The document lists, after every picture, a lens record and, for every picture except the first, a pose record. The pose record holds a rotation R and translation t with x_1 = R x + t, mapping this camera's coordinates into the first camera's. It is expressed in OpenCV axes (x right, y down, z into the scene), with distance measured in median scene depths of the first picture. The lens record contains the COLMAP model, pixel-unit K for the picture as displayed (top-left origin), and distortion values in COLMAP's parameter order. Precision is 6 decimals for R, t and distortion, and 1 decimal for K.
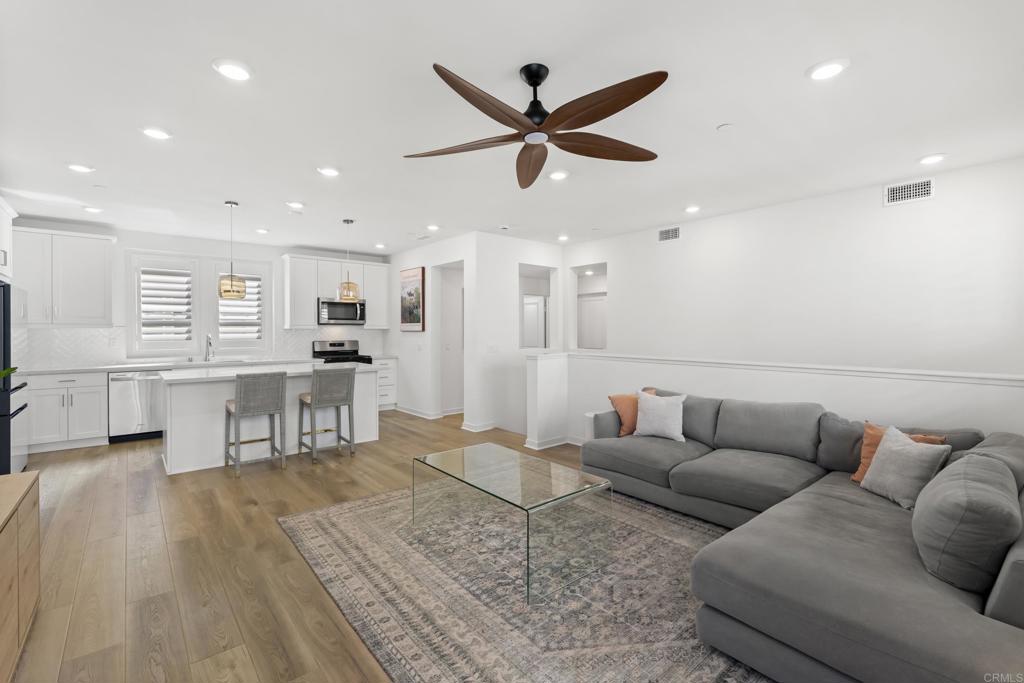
lens RADIAL K [[452.0, 0, 513.3], [0, 452.0, 333.5], [0, 0, 1]] dist [-0.005231, 0.003566]
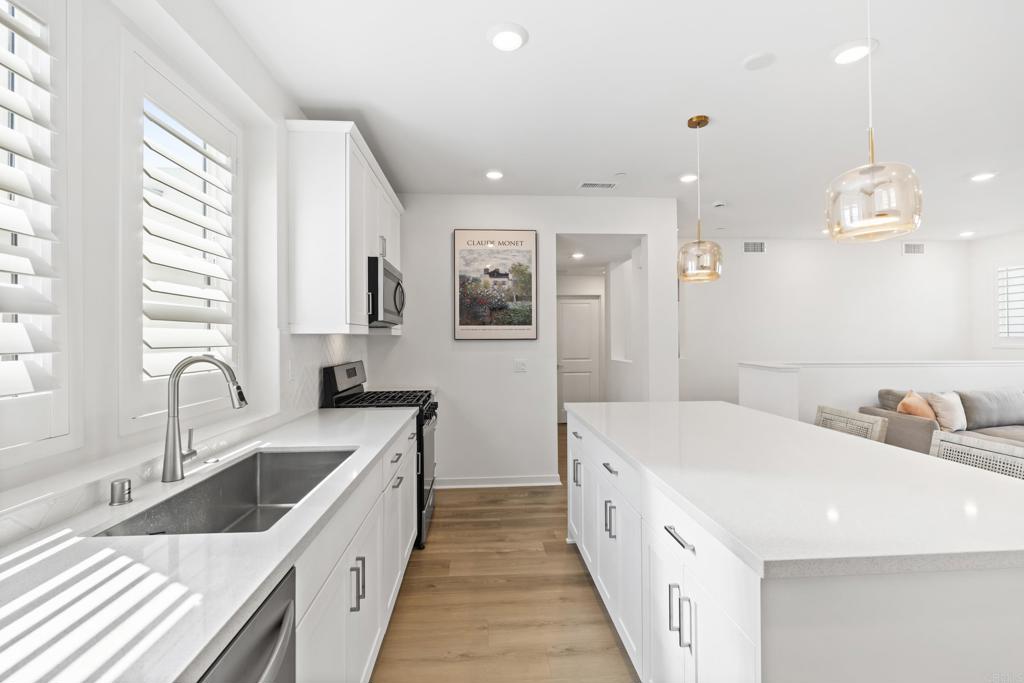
lens RADIAL K [[452.0, 0, 511.4], [0, 452.0, 333.6], [0, 0, 1]] dist [-0.005231, 0.003566]
pose [[0.595307, 0.005508, 0.803479, -0.866872], [0.008660, 0.999874, -0.013270, -0.006295], [-0.803452, 0.014858, 0.595185, 0.842697]]
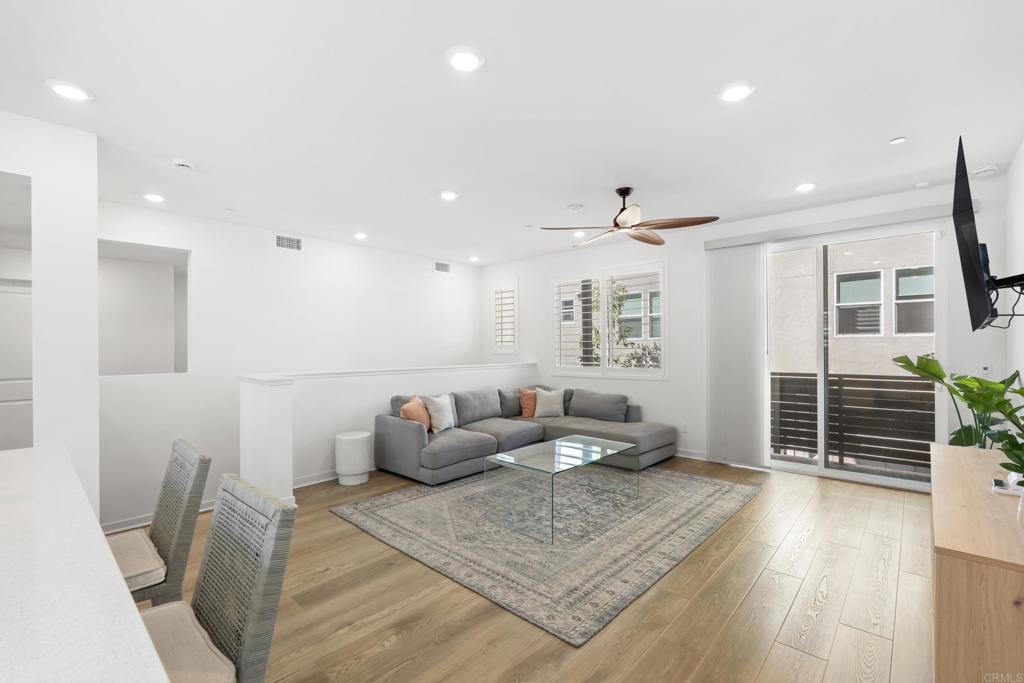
lens RADIAL K [[452.0, 0, 510.8], [0, 452.0, 343.5], [0, 0, 1]] dist [-0.005231, 0.003566]
pose [[-0.126299, 0.009556, 0.991946, -0.648954], [0.014751, 0.999861, -0.007754, 0.003519], [-0.991883, 0.013653, -0.126423, 0.673495]]
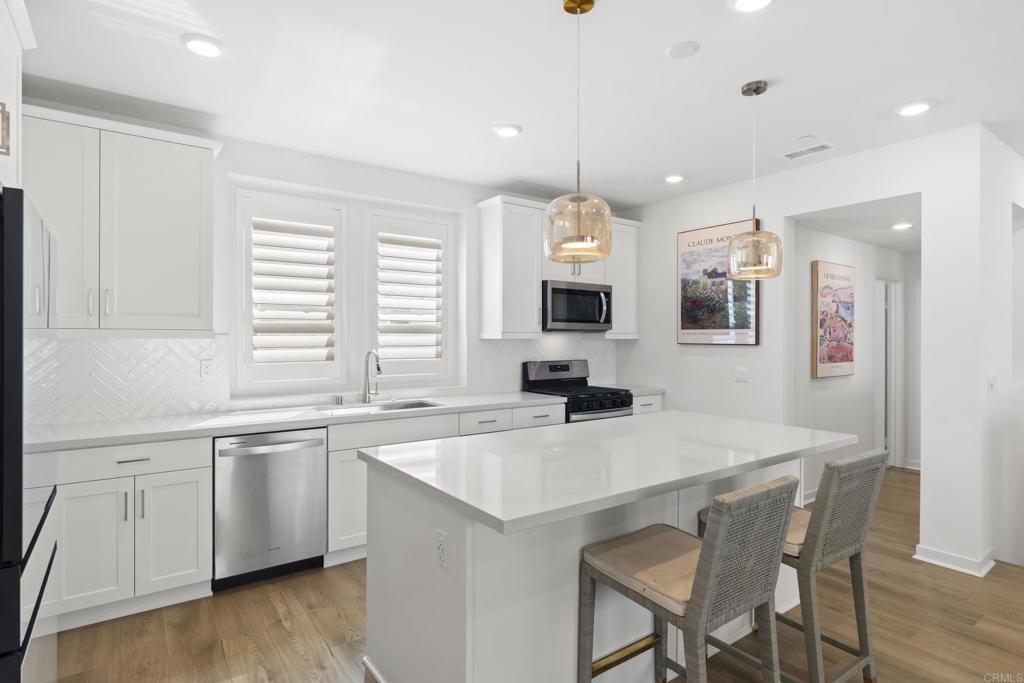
lens RADIAL K [[540.4, 0, 513.8], [0, 540.4, 337.9], [0, 0, 1]] dist [0.004697, -0.000056]
pose [[0.997159, 0.004238, -0.075208, -0.534377], [-0.004646, 0.999975, -0.005259, -0.010696], [0.075184, 0.005593, 0.997154, 0.462593]]
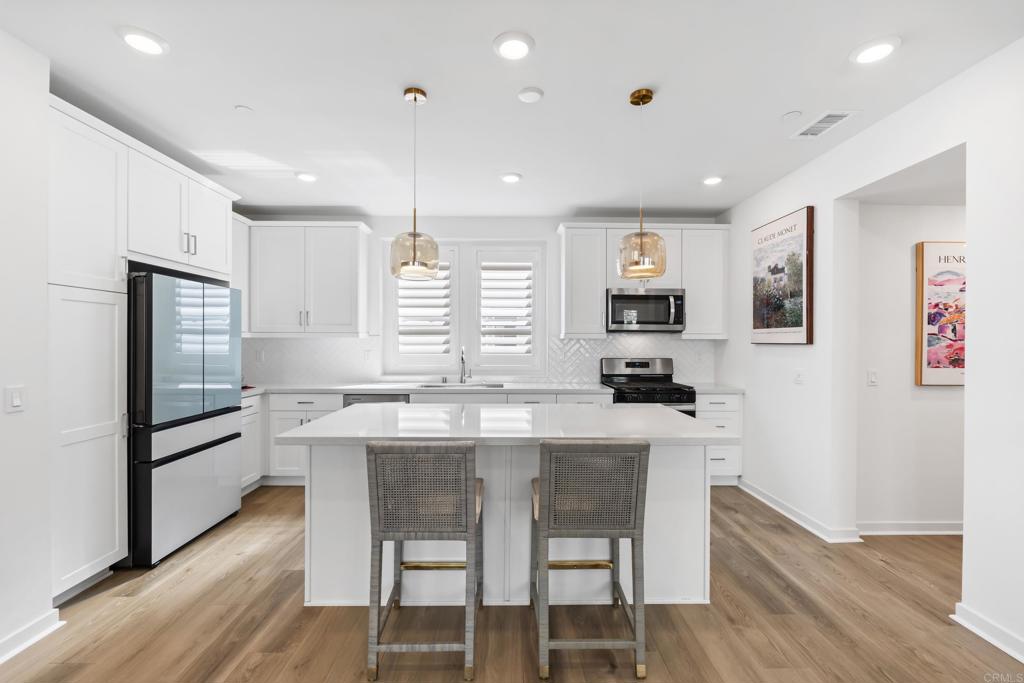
lens RADIAL K [[452.0, 0, 508.7], [0, 452.0, 341.8], [0, 0, 1]] dist [-0.005231, 0.003566]
pose [[0.766782, 0.005089, -0.641887, -0.173134], [-0.008326, 0.999963, -0.002018, -0.005139], [0.641853, 0.006892, 0.766797, 0.554868]]
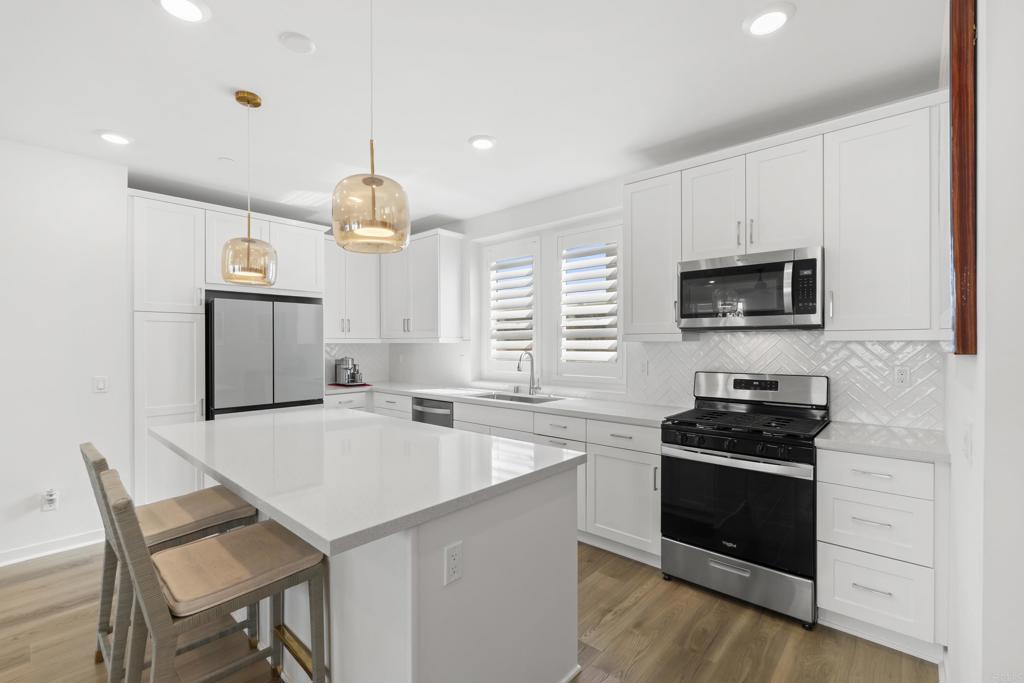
lens RADIAL K [[452.0, 0, 510.0], [0, 452.0, 347.1], [0, 0, 1]] dist [-0.005231, 0.003566]
pose [[0.124622, 0.010593, -0.992148, -0.066868], [-0.002299, 0.999943, 0.010387, -0.012109], [0.992202, 0.000986, 0.124639, 1.019084]]
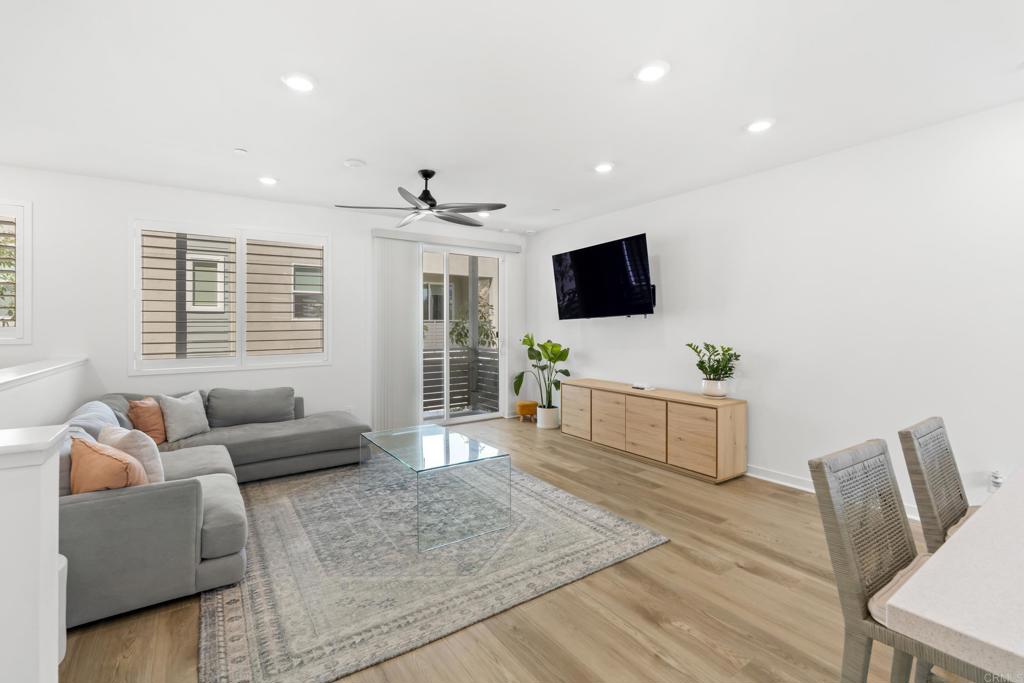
lens RADIAL K [[452.0, 0, 512.7], [0, 452.0, 332.0], [0, 0, 1]] dist [-0.005231, 0.003566]
pose [[-0.995542, 0.003710, 0.094247, -0.178125], [0.005761, 0.999752, 0.021494, -0.004613], [-0.094144, 0.021941, -0.995317, 1.091359]]
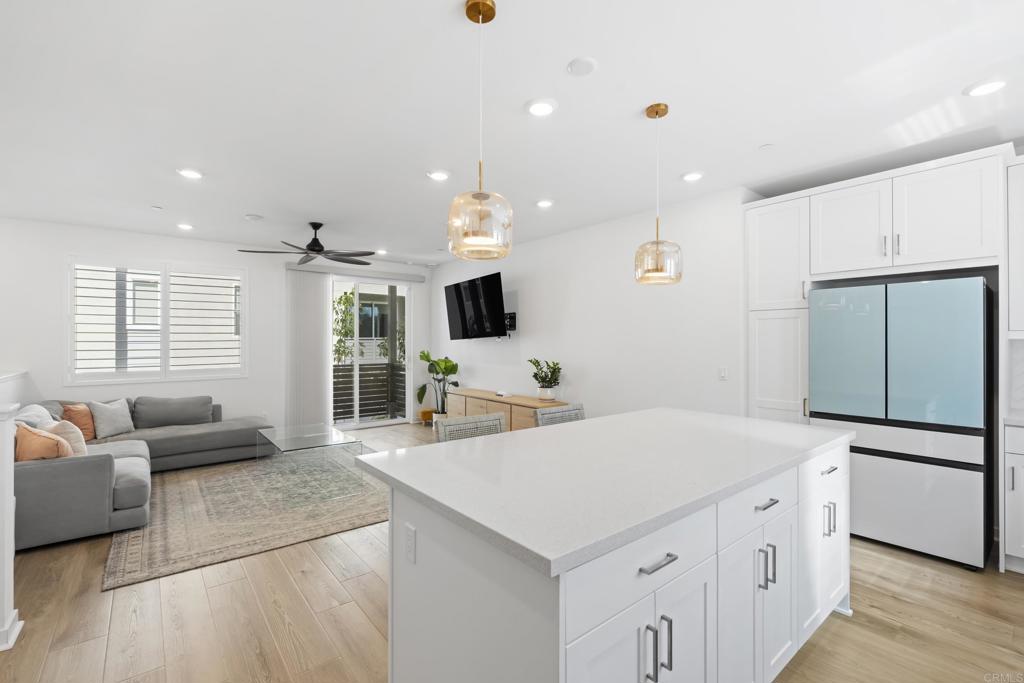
lens RADIAL K [[452.0, 0, 514.5], [0, 452.0, 347.0], [0, 0, 1]] dist [-0.005231, 0.003566]
pose [[-0.999762, 0.002294, 0.021717, -0.387582], [0.002726, 0.999798, 0.019890, -0.013353], [-0.021667, 0.019944, -0.999566, 1.282452]]
